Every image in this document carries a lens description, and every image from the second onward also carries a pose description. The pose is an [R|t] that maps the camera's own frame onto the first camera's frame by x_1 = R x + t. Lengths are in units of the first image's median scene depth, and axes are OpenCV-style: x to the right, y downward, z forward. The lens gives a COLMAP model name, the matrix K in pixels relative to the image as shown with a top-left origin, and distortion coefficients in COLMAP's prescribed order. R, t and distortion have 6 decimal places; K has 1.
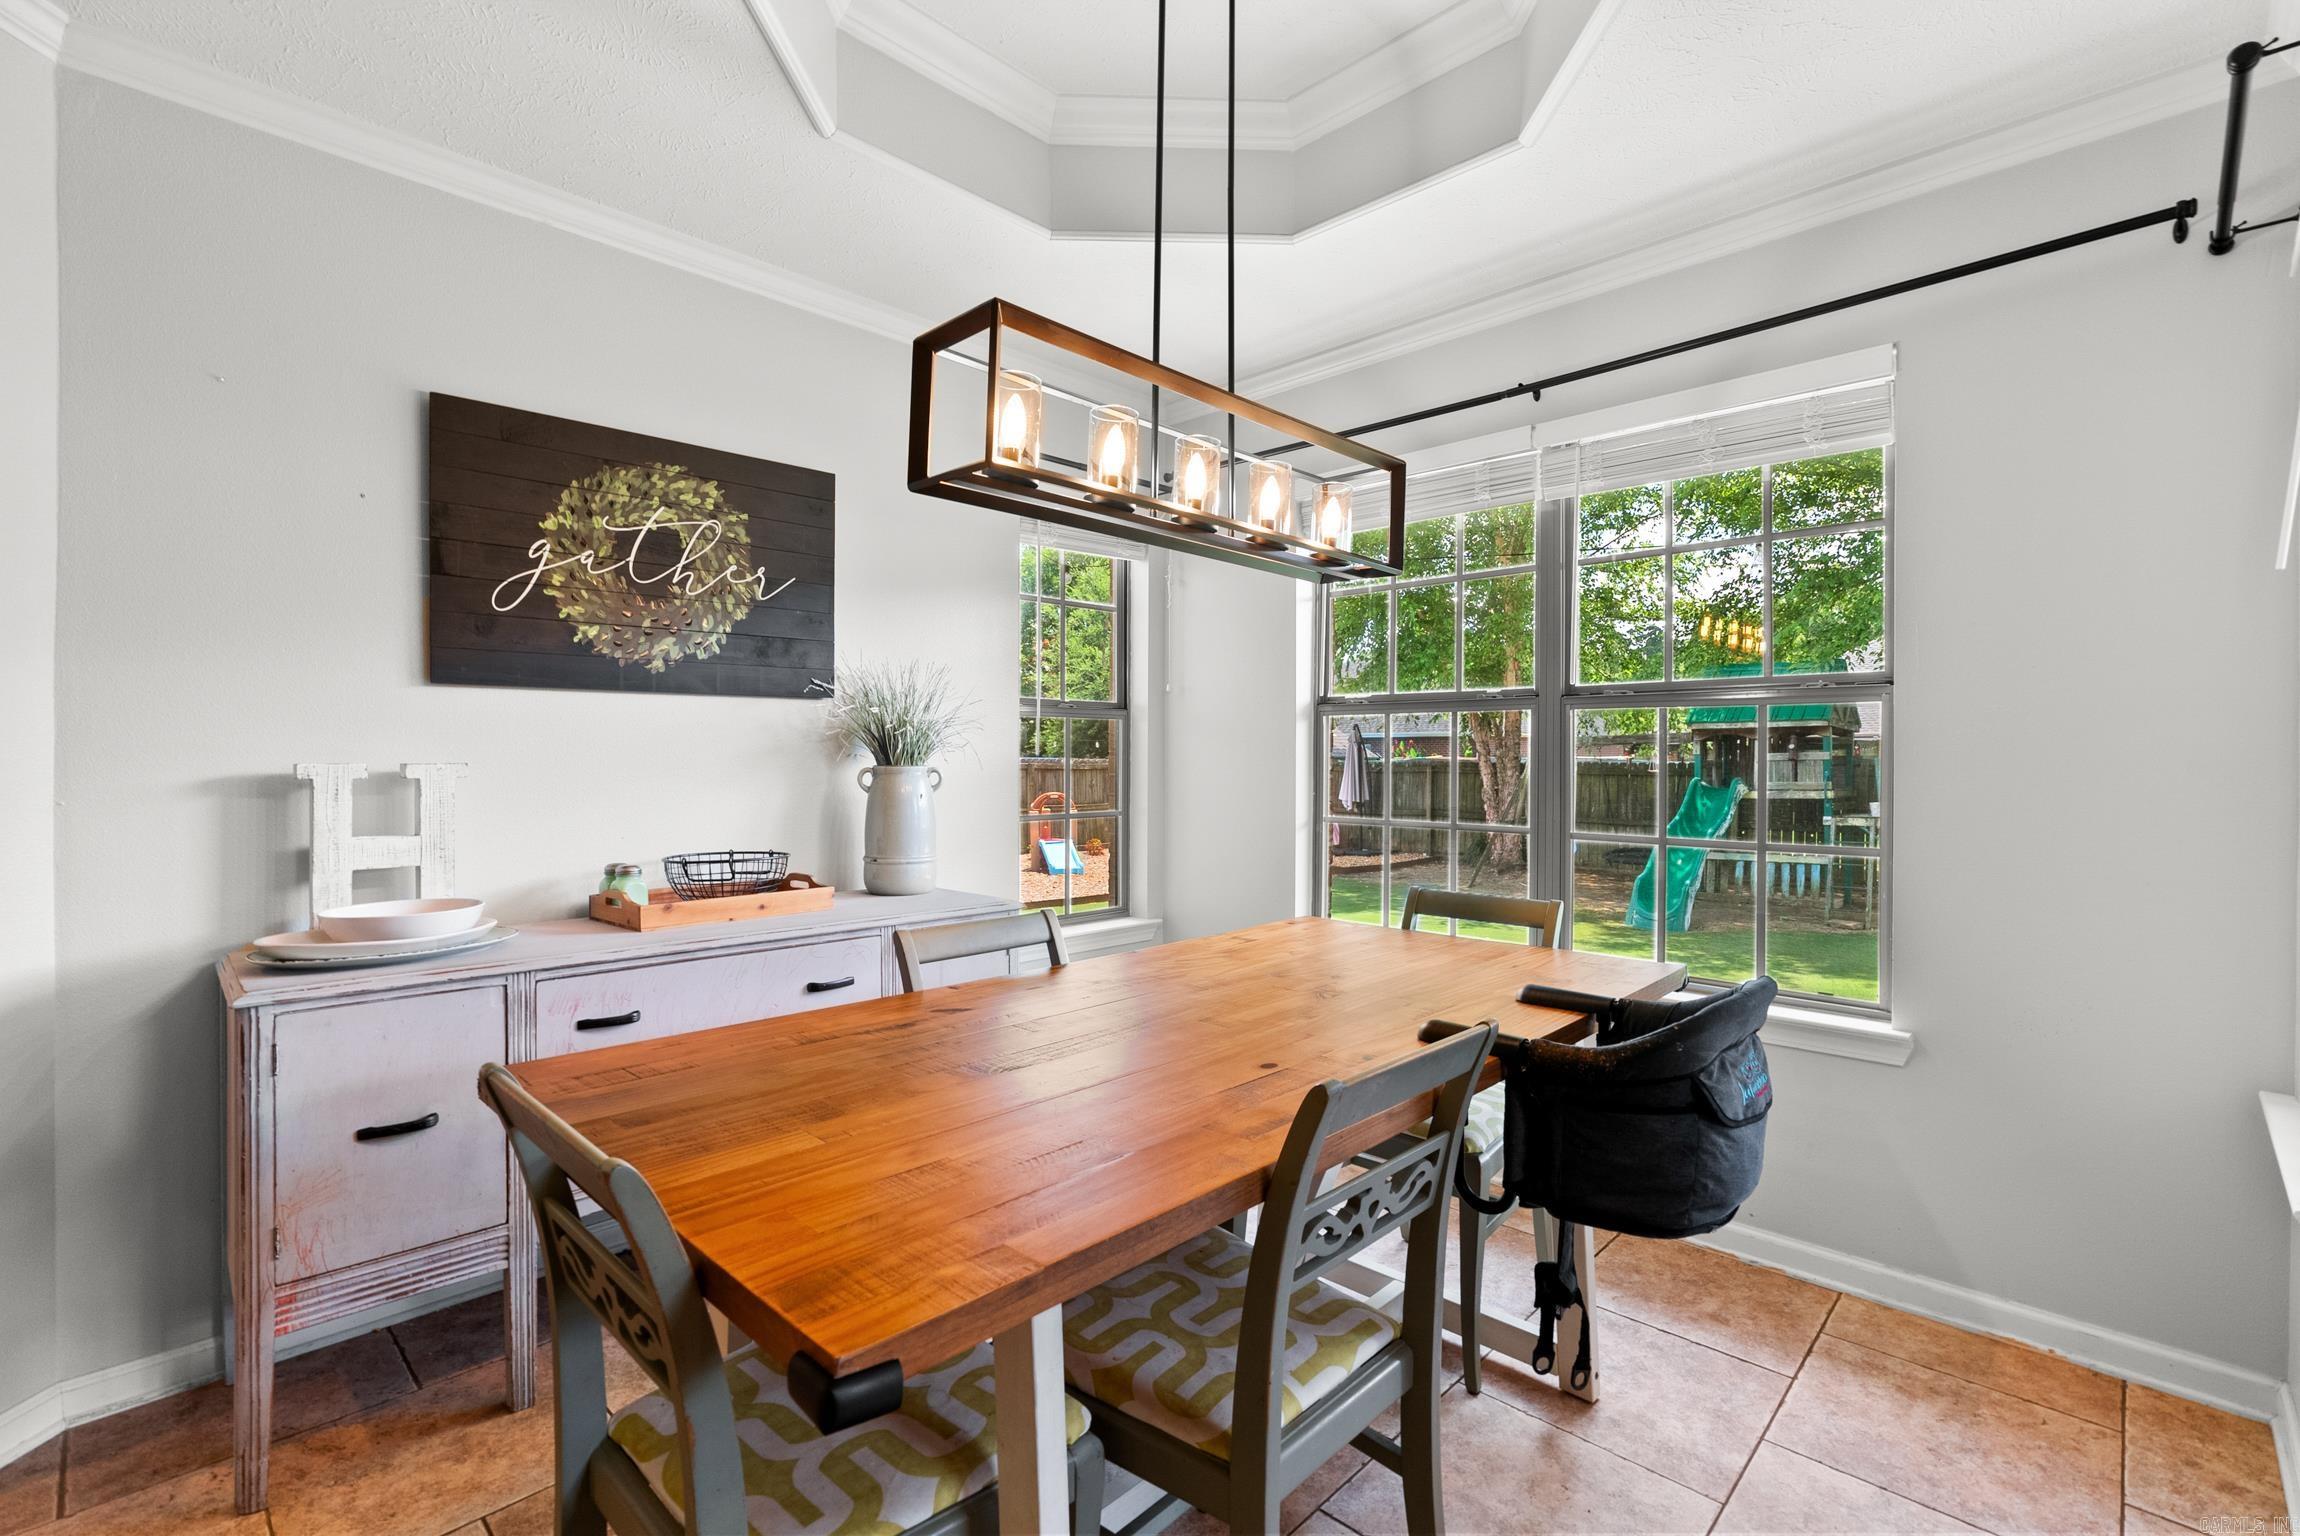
lens RADIAL K [[1027.6, 0, 1153.9], [0, 1027.6, 754.0], [0, 0, 1]] dist [-0.010756, 0.002472]
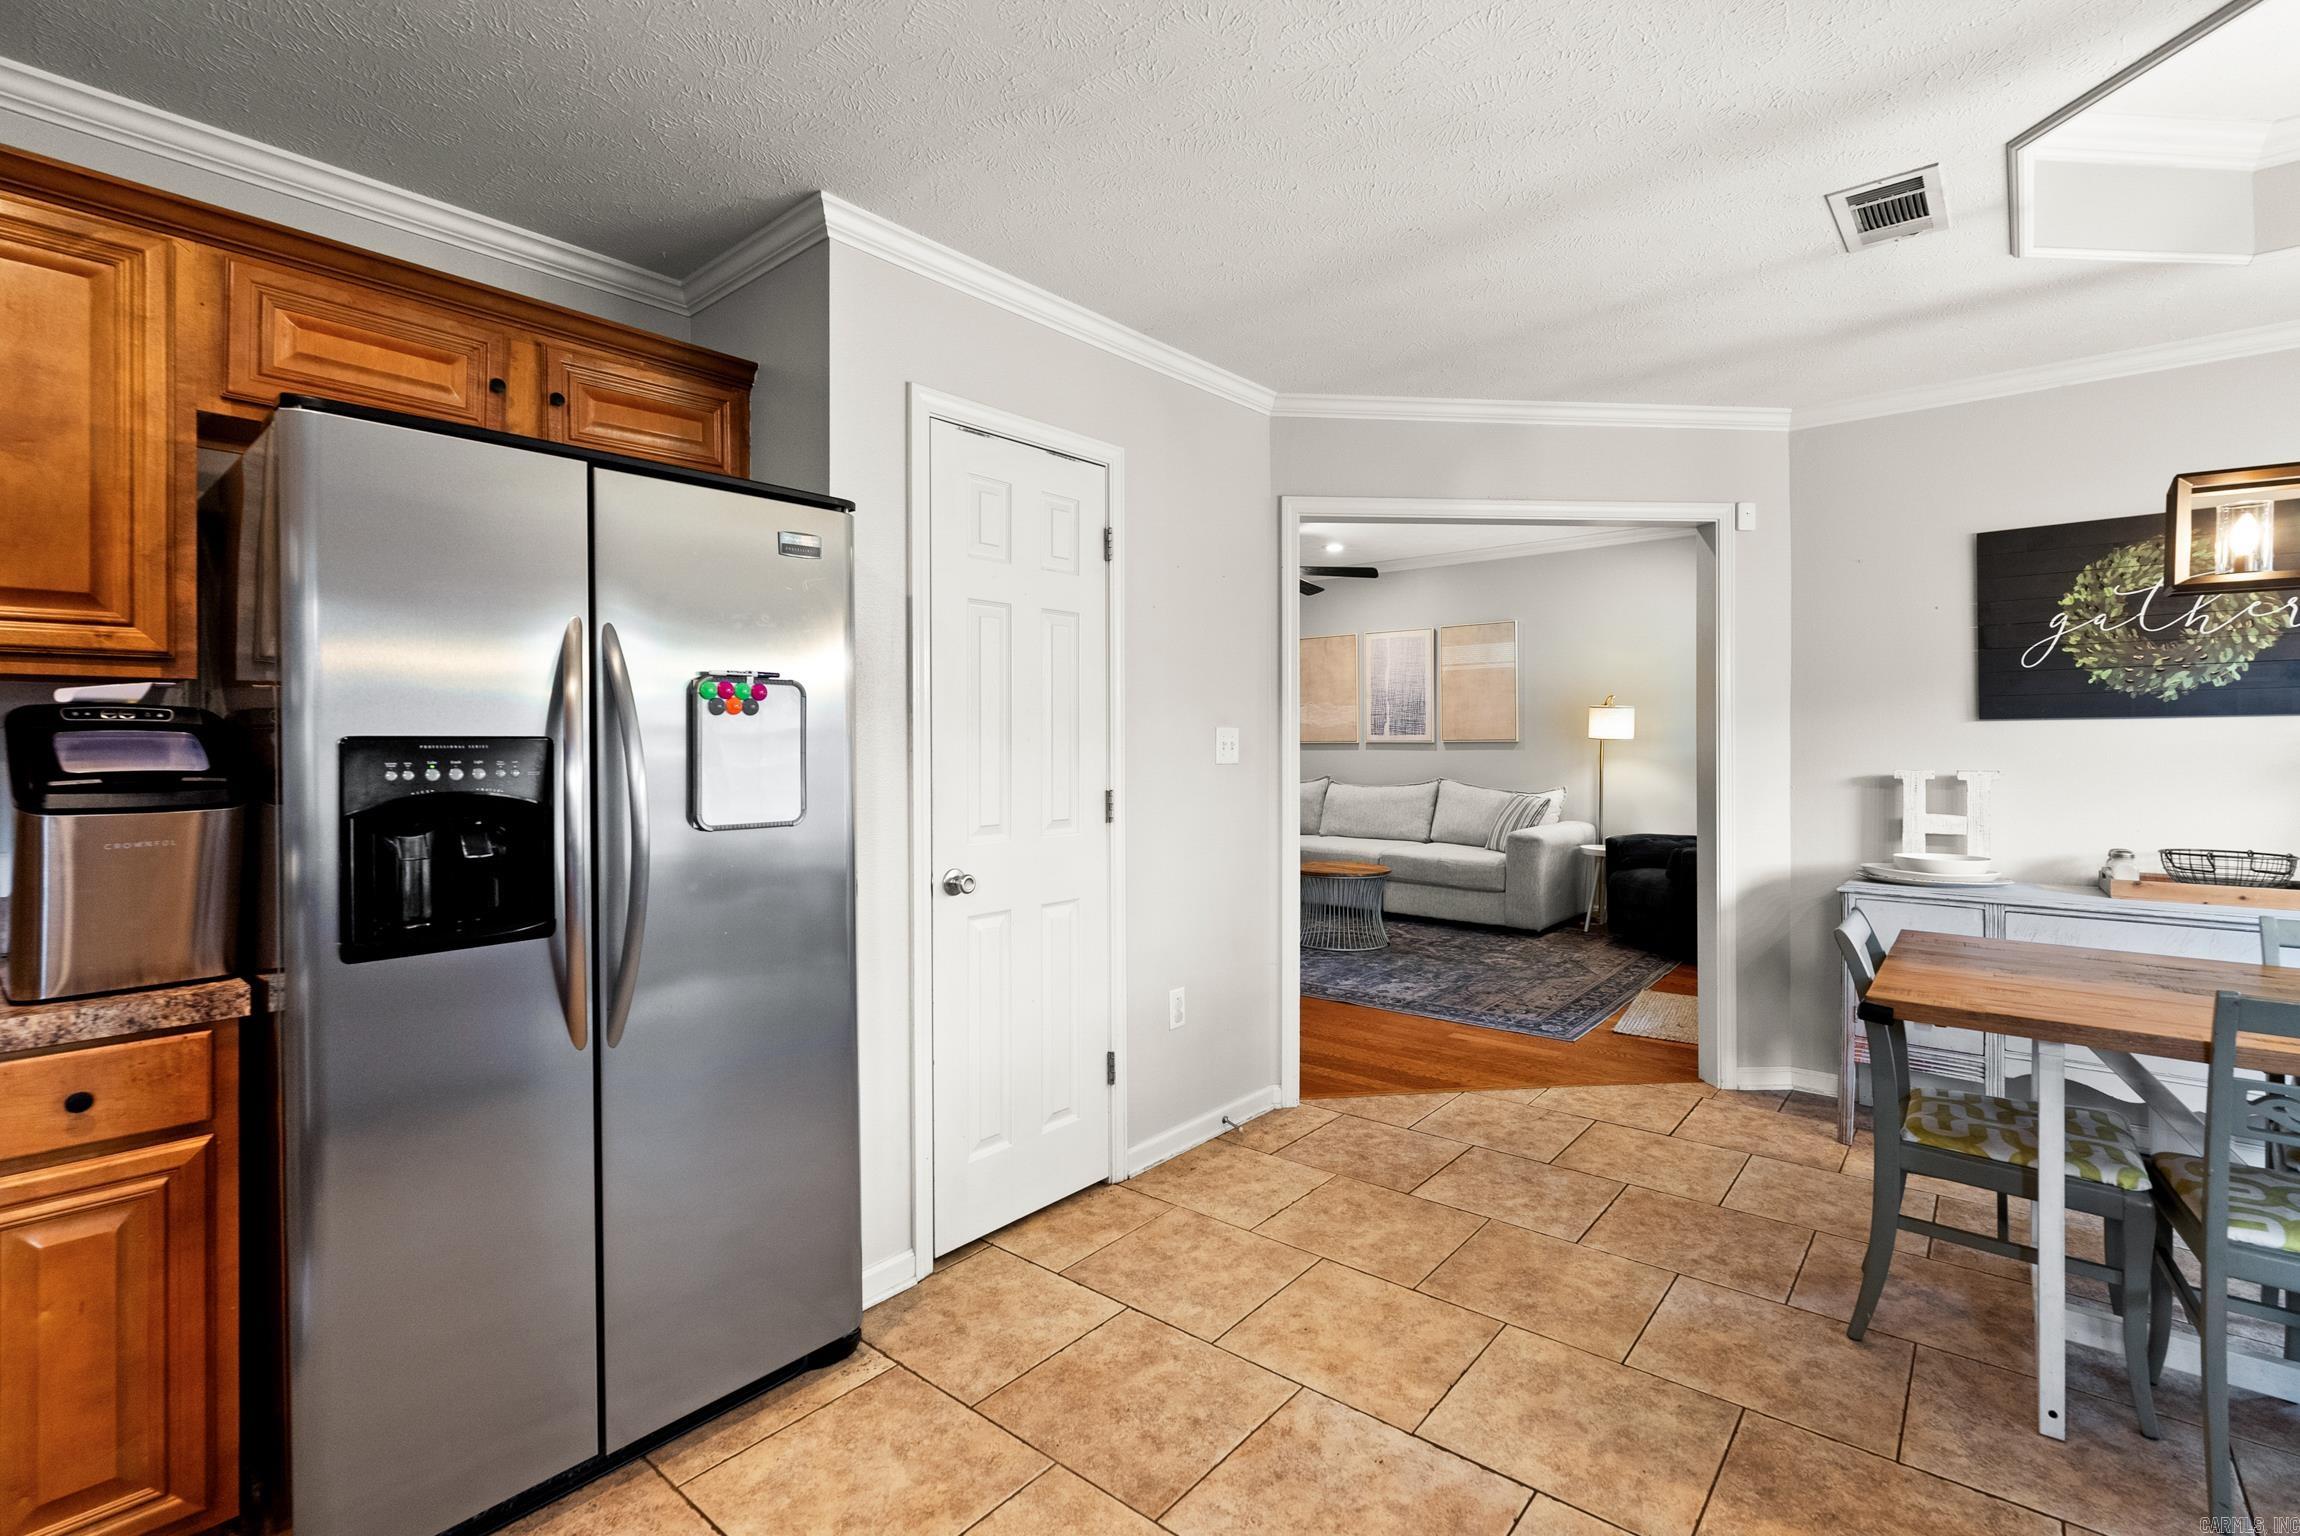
lens RADIAL K [[1027.6, 0, 1159.9], [0, 1027.6, 749.8], [0, 0, 1]] dist [-0.010756, 0.002472]
pose [[0.079128, 0.004030, -0.996856, 0.699983], [0.005321, 0.999976, 0.004465, -0.033913], [0.996850, -0.005657, 0.079105, -0.345708]]
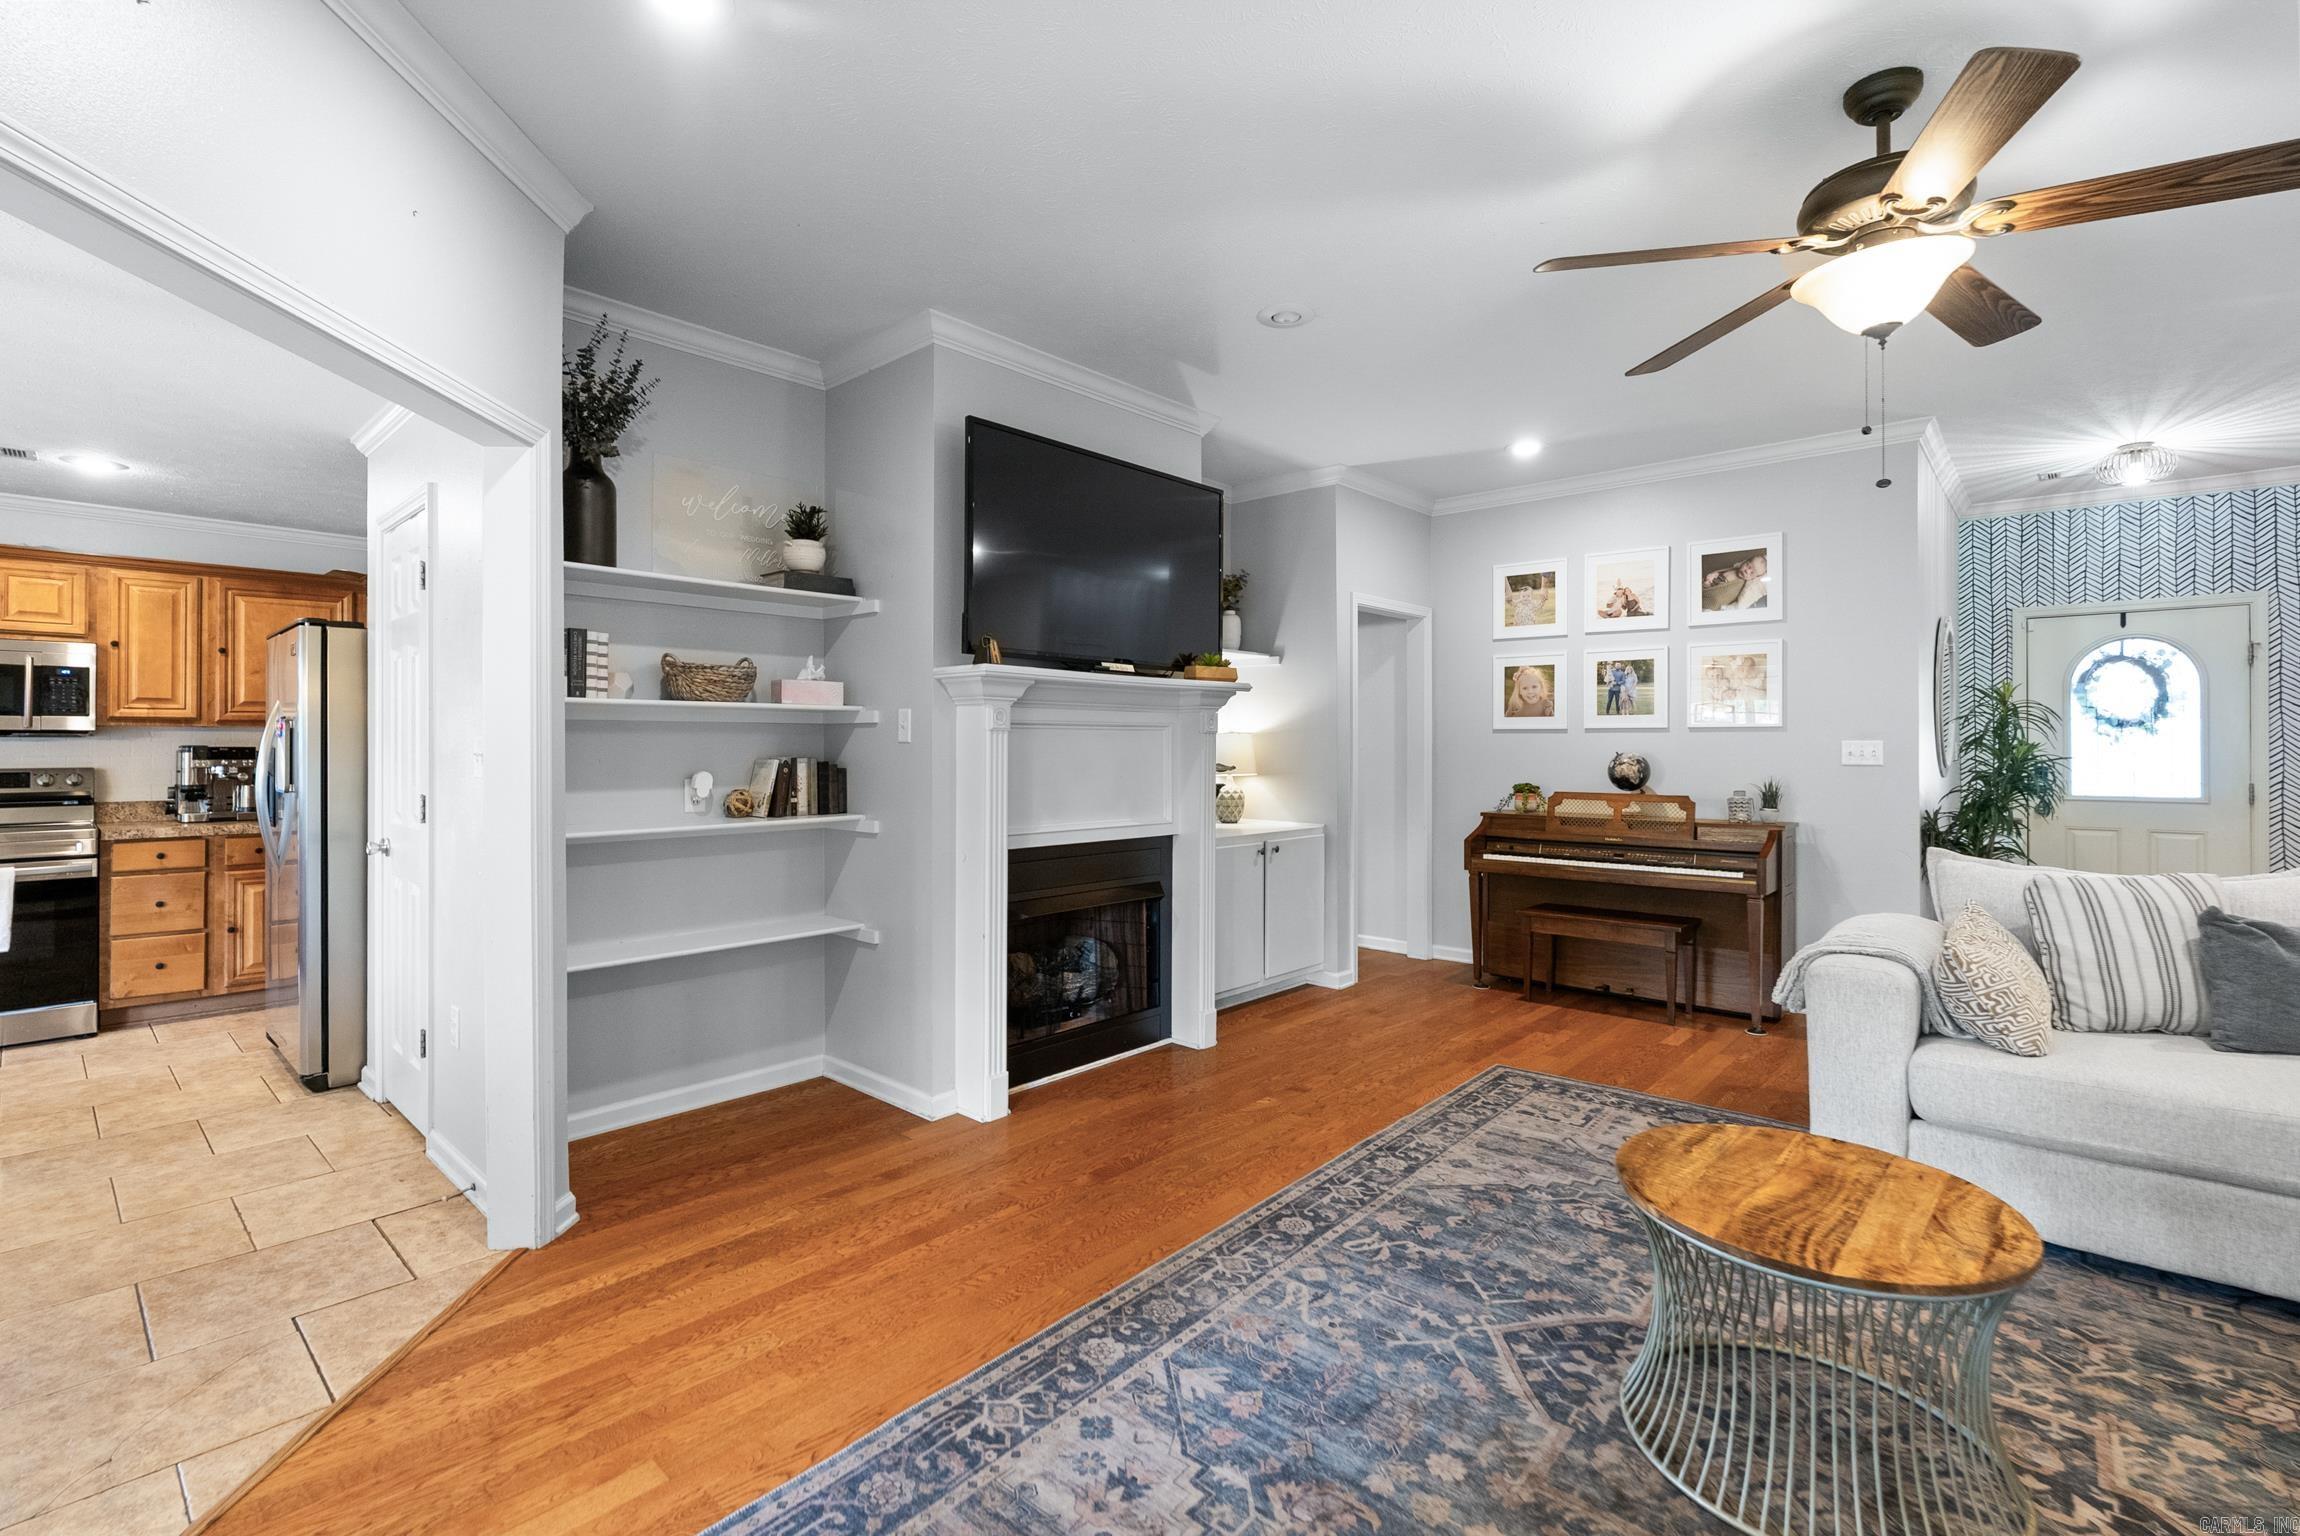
lens RADIAL K [[1027.6, 0, 1160.9], [0, 1027.6, 739.8], [0, 0, 1]] dist [-0.010756, 0.002472]
pose [[-0.998937, -0.002242, -0.046048, -1.530837], [-0.001953, 0.999978, -0.006331, -0.046936], [0.046061, -0.006235, -0.998919, 1.159204]]
